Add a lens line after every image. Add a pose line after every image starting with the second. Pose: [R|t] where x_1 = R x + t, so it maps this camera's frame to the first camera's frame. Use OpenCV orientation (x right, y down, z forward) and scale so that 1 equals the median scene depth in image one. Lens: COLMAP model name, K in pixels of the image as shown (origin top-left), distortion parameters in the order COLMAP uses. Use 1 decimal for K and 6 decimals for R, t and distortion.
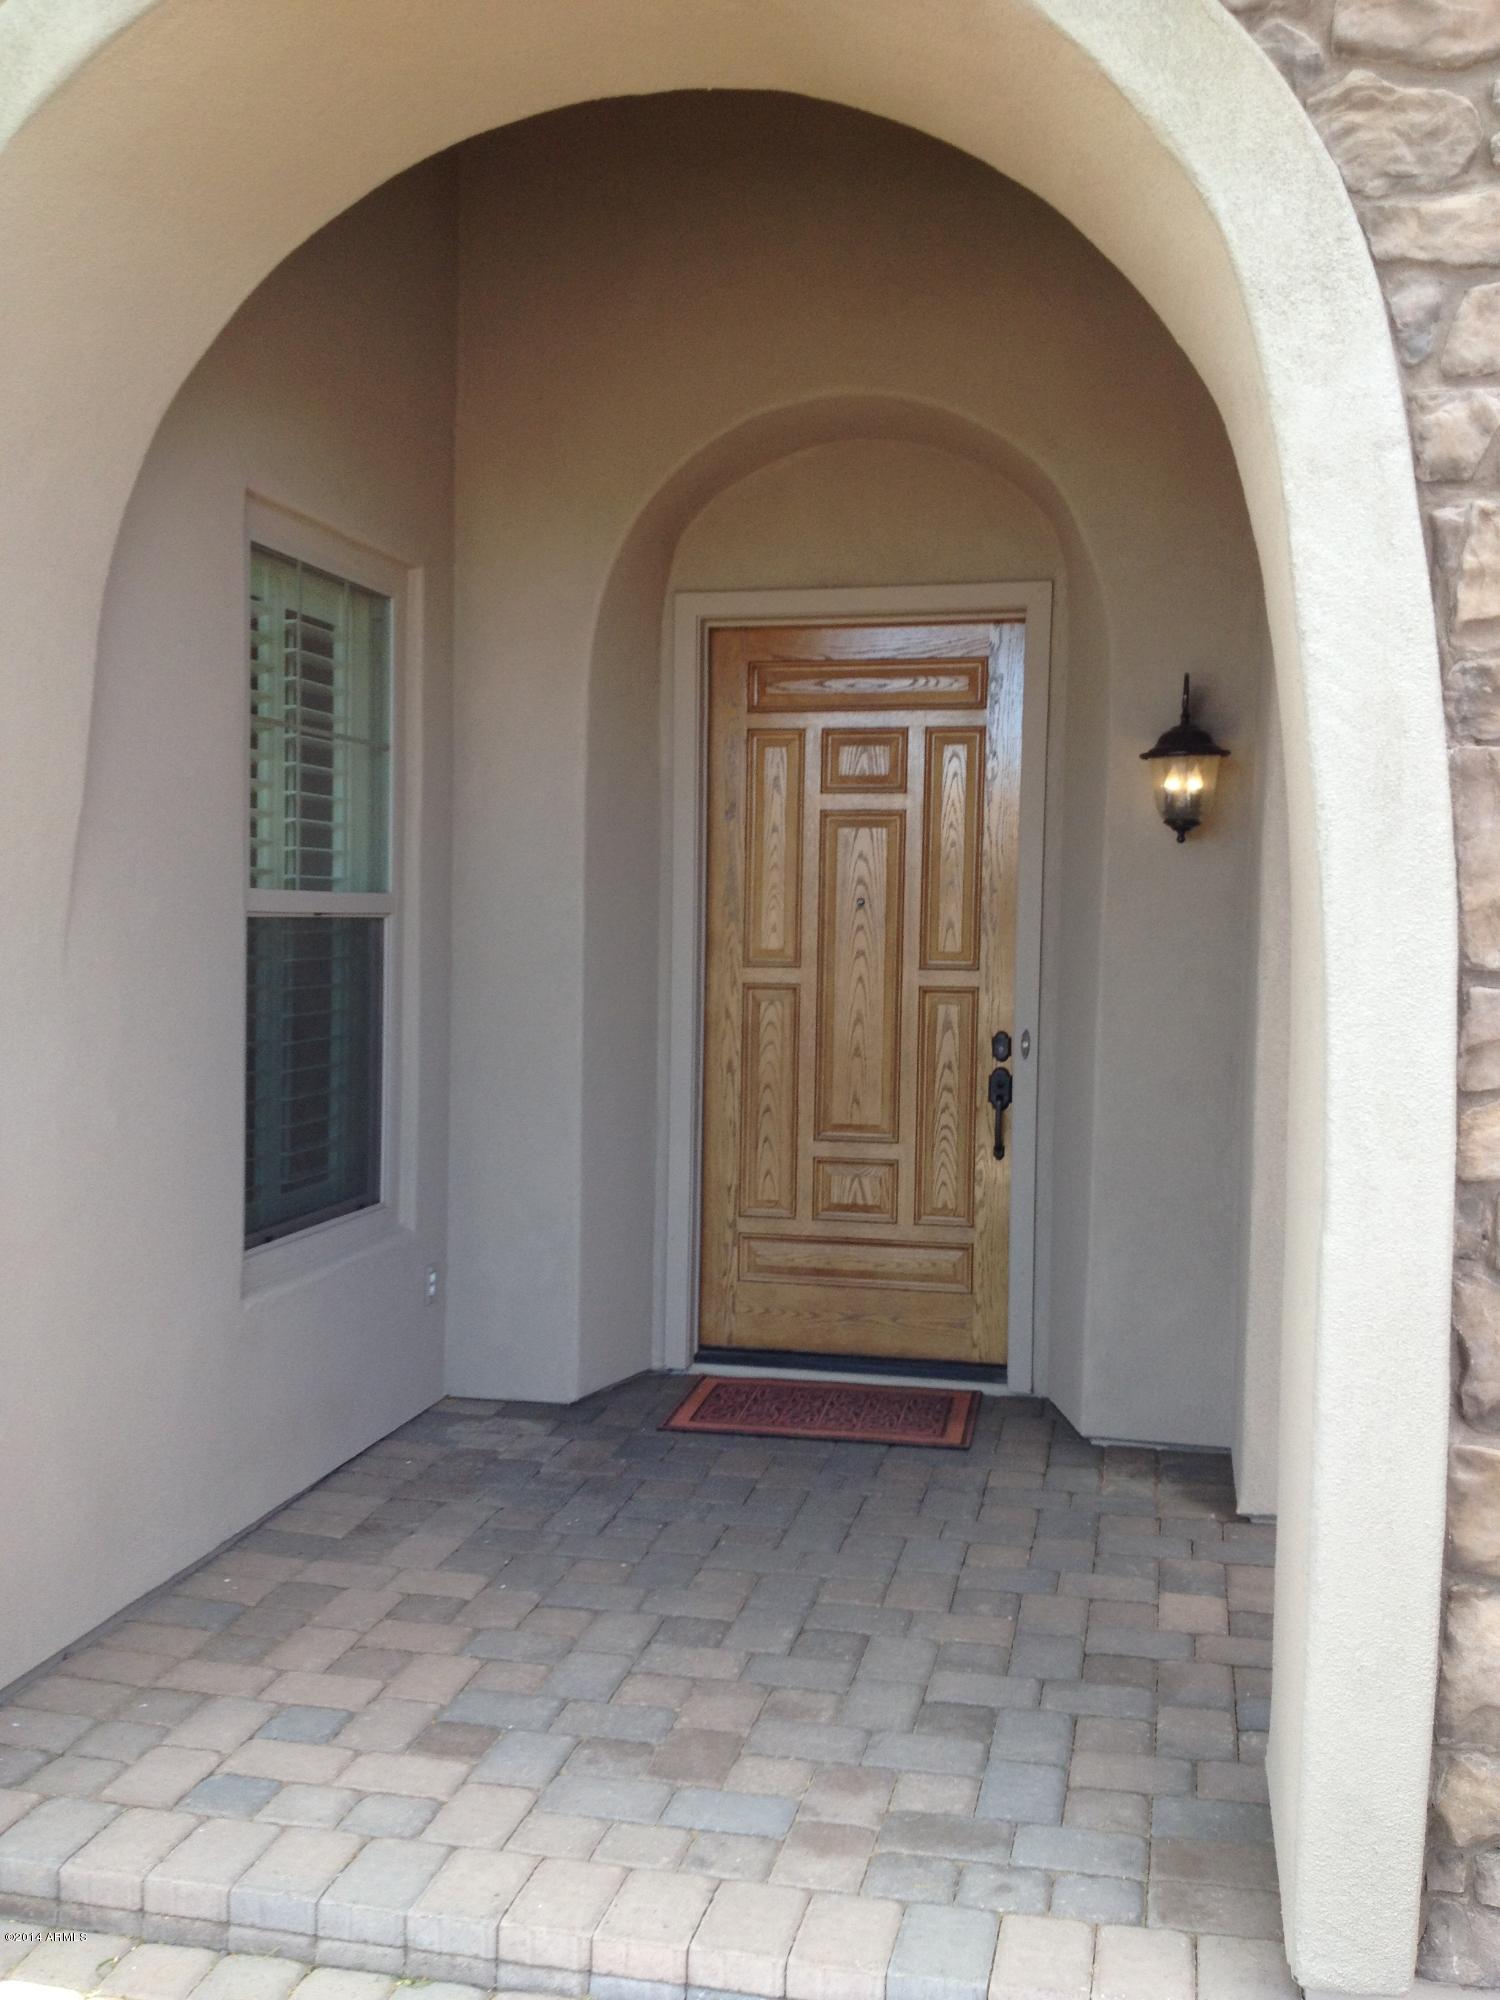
lens RADIAL K [[1915.4, 0, 761.4], [0, 1915.4, 1011.4], [0, 0, 1]] dist [0.160453, -0.381679]
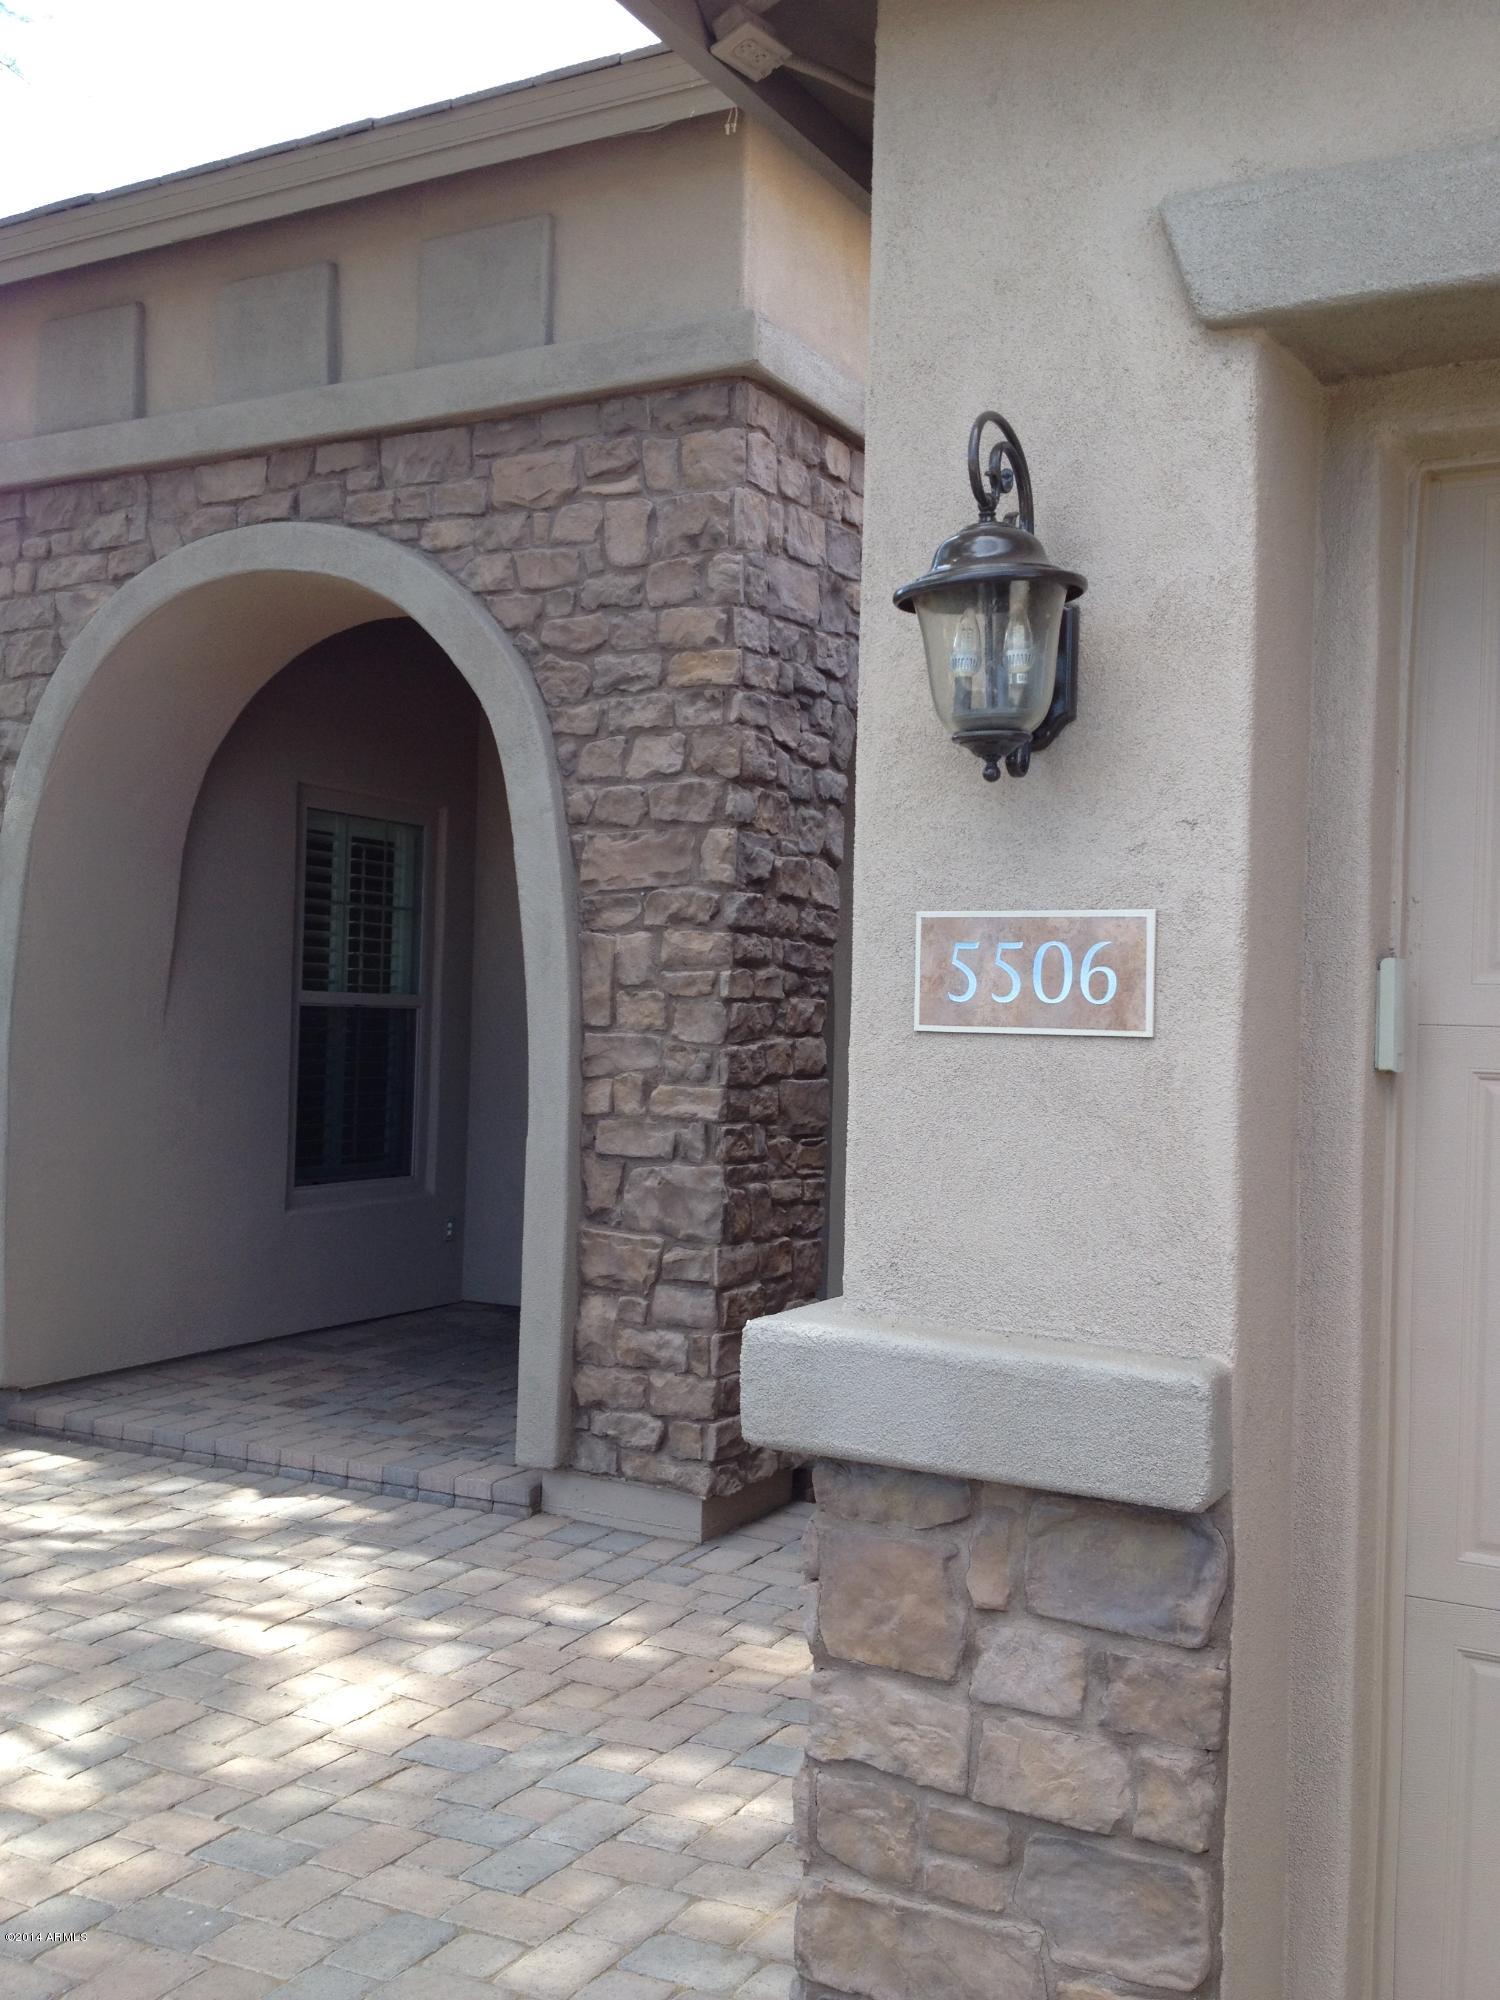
lens RADIAL K [[1893.2, 0, 750.0], [0, 1893.2, 1000.0], [0, 0, 1]] dist [0.172039, -0.301107]
pose [[0.961455, 0.011348, -0.274726, 1.205622], [-0.029305, 0.997686, -0.061344, 0.084885], [0.273395, 0.067031, 0.959564, -1.187744]]
